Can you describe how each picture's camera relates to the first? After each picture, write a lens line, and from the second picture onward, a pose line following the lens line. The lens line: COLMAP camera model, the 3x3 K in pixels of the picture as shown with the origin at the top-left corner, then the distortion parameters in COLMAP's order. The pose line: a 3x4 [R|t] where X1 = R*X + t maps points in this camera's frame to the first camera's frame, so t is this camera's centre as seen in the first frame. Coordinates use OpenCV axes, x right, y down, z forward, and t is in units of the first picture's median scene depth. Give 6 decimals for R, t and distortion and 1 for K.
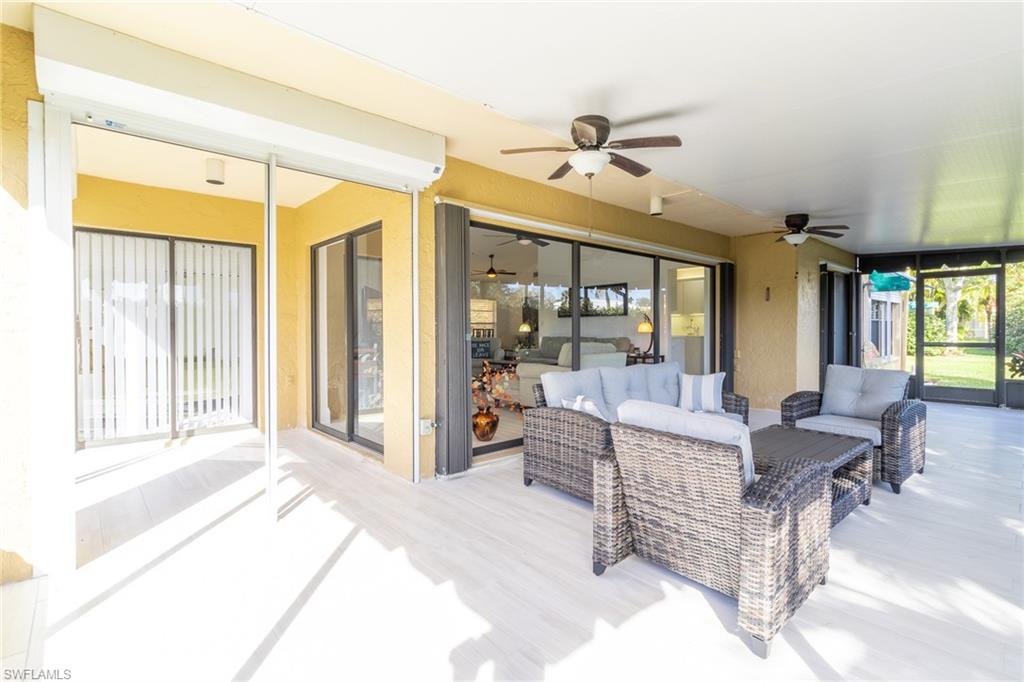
lens RADIAL K [[479.7, 0, 513.1], [0, 479.7, 336.4], [0, 0, 1]] dist [-0.003325, -0.000424]
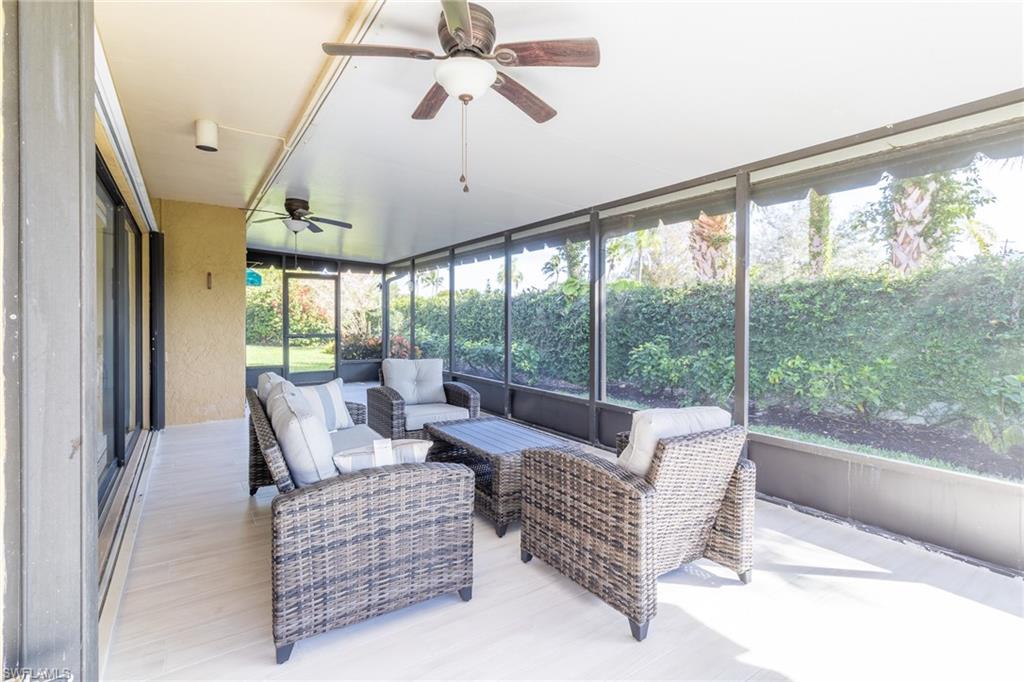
lens RADIAL K [[479.7, 0, 519.5], [0, 479.7, 322.8], [0, 0, 1]] dist [-0.003325, -0.000424]
pose [[0.119978, -0.001773, 0.992775, -0.208356], [0.011642, 0.999932, 0.000379, -0.010327], [-0.992708, 0.011512, 0.119991, 0.358118]]
